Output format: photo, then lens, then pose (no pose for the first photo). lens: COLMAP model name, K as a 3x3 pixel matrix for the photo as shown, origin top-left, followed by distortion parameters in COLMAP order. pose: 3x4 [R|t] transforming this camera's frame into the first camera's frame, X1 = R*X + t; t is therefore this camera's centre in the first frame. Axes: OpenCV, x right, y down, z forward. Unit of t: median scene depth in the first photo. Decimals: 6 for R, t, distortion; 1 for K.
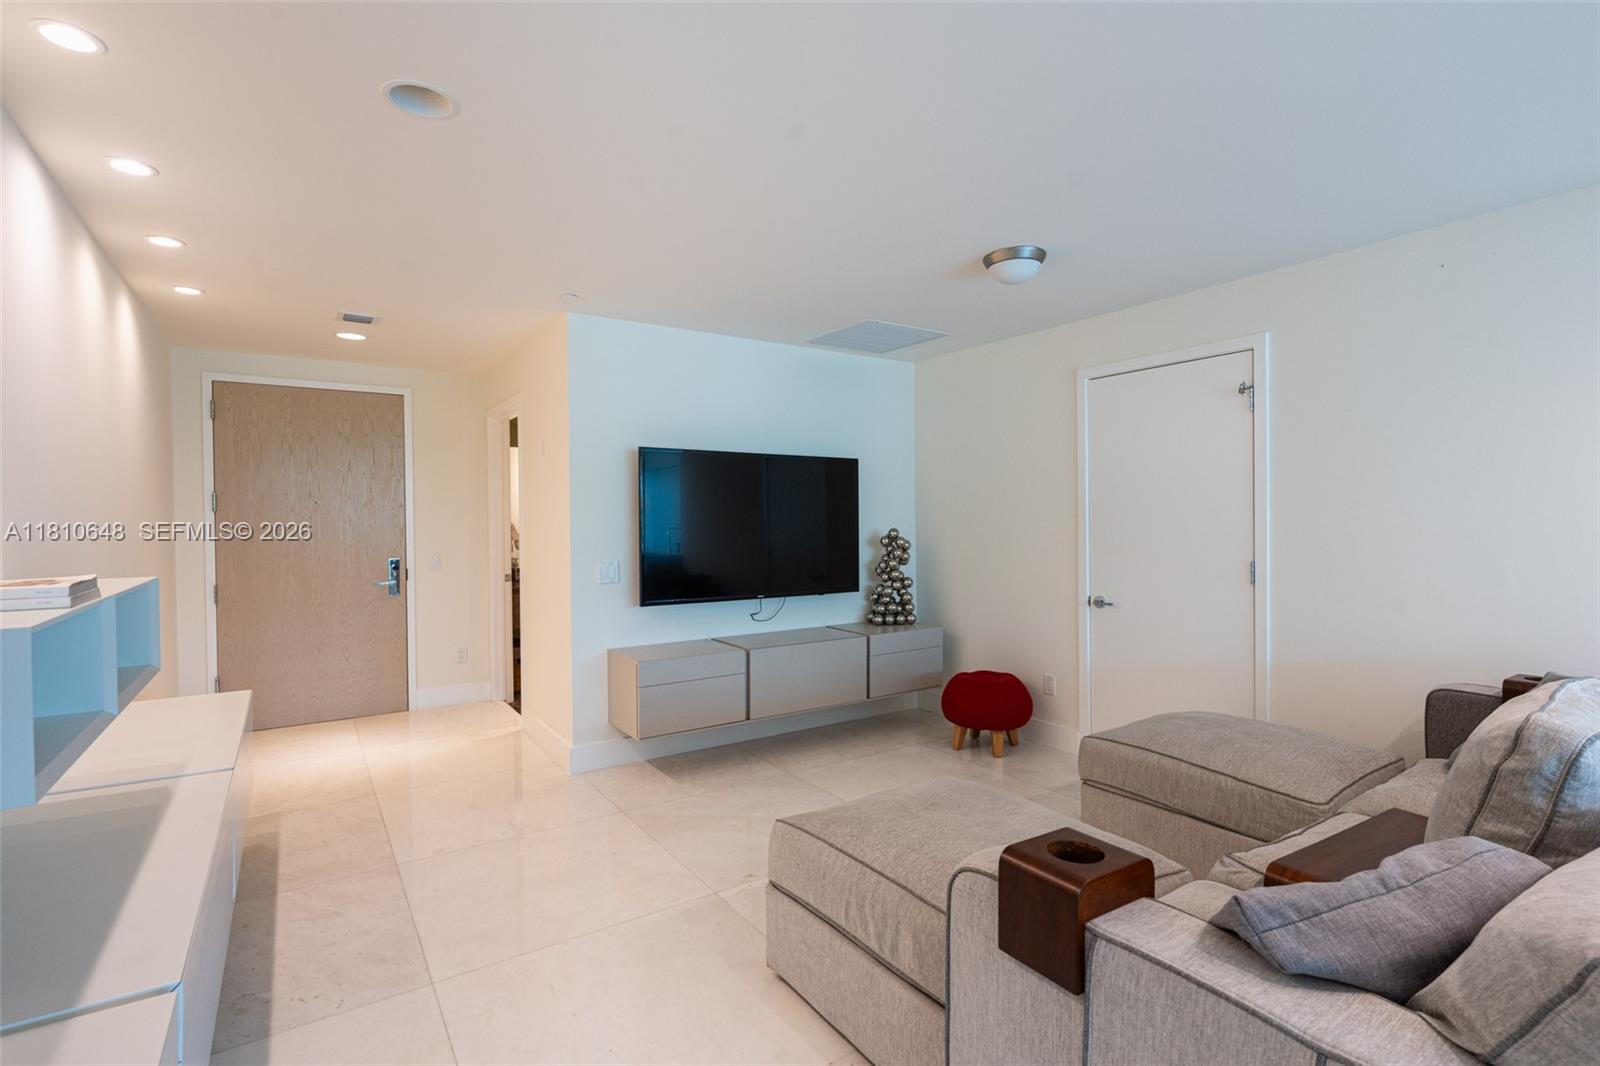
lens RADIAL K [[764.2, 0, 808.3], [0, 764.2, 529.5], [0, 0, 1]] dist [0.000305, 0.004031]
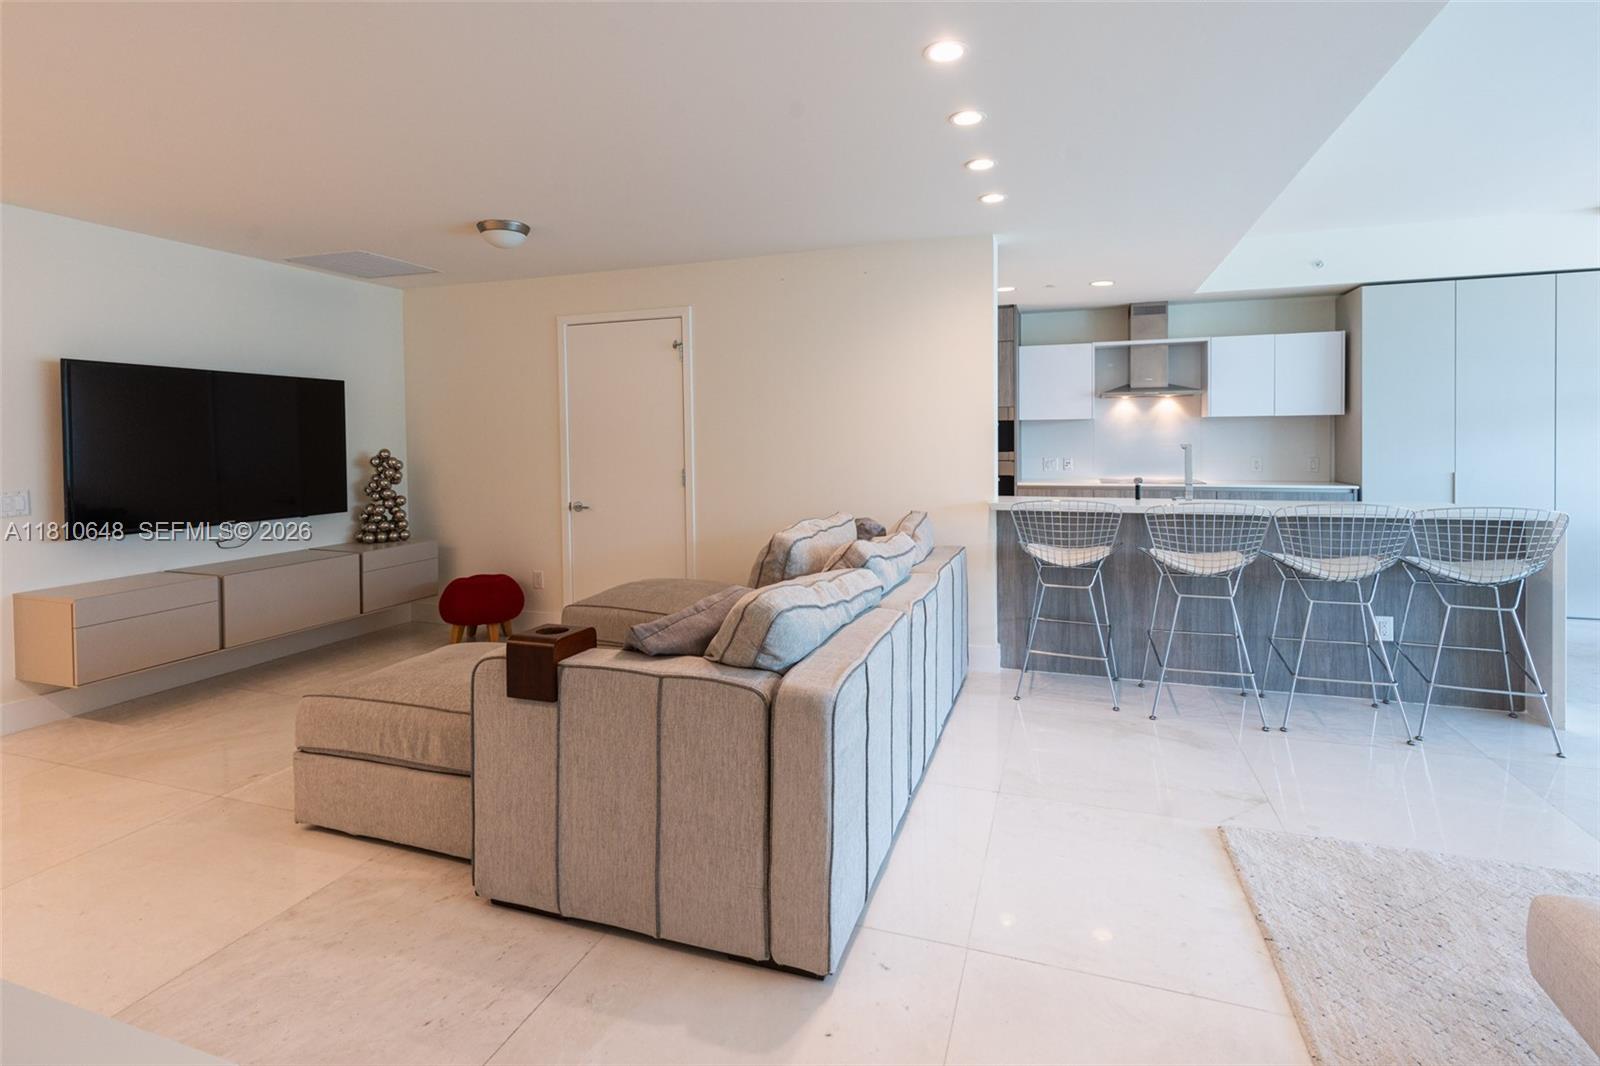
lens RADIAL K [[764.2, 0, 803.9], [0, 764.2, 452.8], [0, 0, 1]] dist [0.000305, 0.004031]
pose [[0.801444, -0.014118, 0.597904, -0.064264], [0.012645, 0.999898, 0.006660, 0.004604], [-0.597937, 0.002223, 0.801540, -0.209830]]
